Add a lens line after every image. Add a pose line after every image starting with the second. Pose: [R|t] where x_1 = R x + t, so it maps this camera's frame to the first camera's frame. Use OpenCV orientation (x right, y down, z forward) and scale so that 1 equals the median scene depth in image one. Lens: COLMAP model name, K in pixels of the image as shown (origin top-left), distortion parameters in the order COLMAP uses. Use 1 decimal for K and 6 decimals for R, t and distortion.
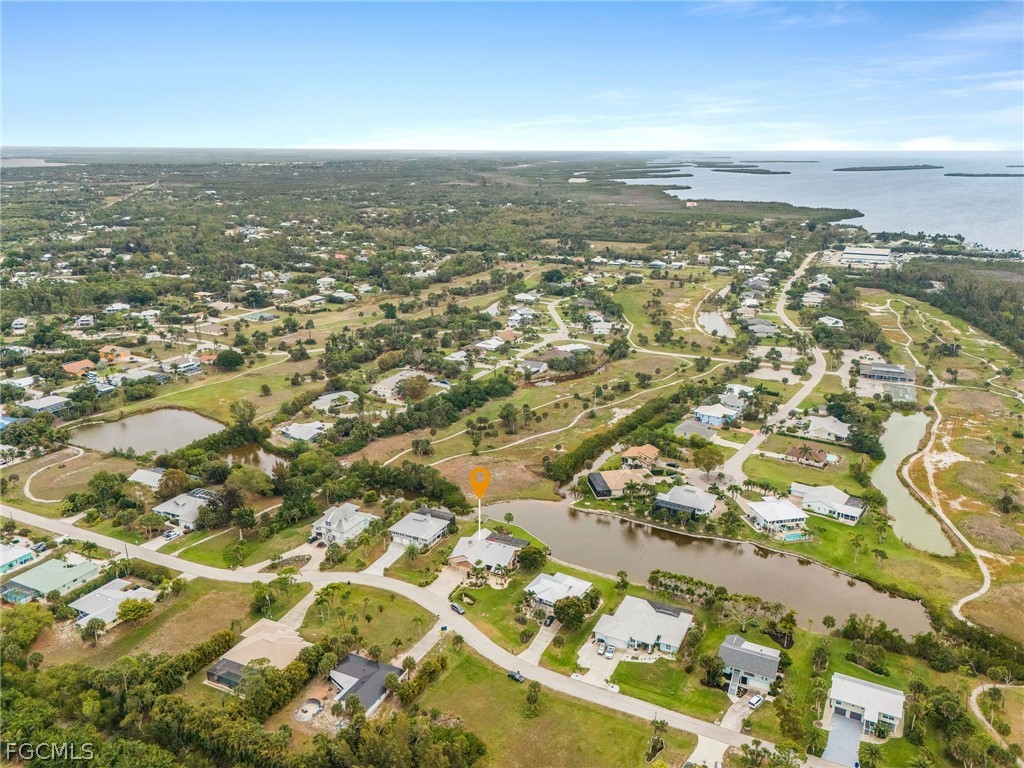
lens RADIAL K [[750.3, 0, 512.0], [0, 750.3, 384.0], [0, 0, 1]] dist [0.101219, -0.120591]
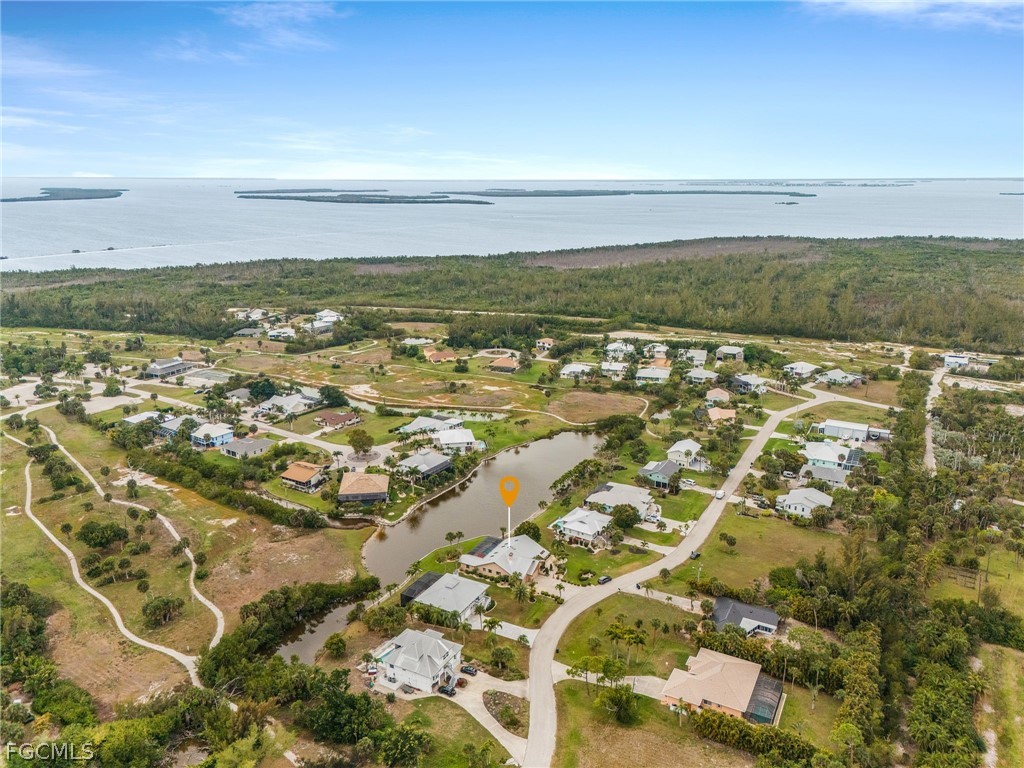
lens RADIAL K [[750.3, 0, 512.0], [0, 750.3, 384.0], [0, 0, 1]] dist [0.101219, -0.120591]
pose [[0.044485, -0.271171, 0.961503, -0.838006], [0.285814, 0.925680, 0.247844, -0.199925], [-0.957252, 0.263786, 0.118683, 0.790734]]
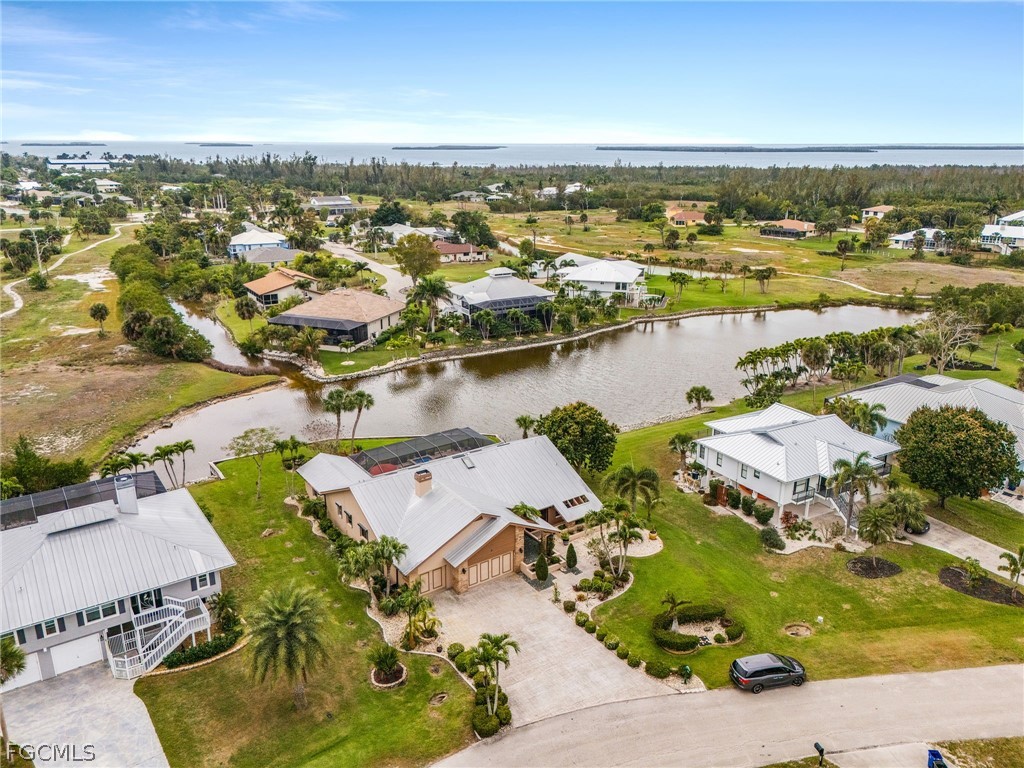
lens RADIAL K [[750.3, 0, 512.0], [0, 750.3, 384.0], [0, 0, 1]] dist [0.101219, -0.120591]
pose [[0.485307, -0.267929, 0.832281, -0.226380], [0.247463, 0.955061, 0.163158, 0.140253], [-0.838594, 0.126777, 0.529800, 0.795814]]
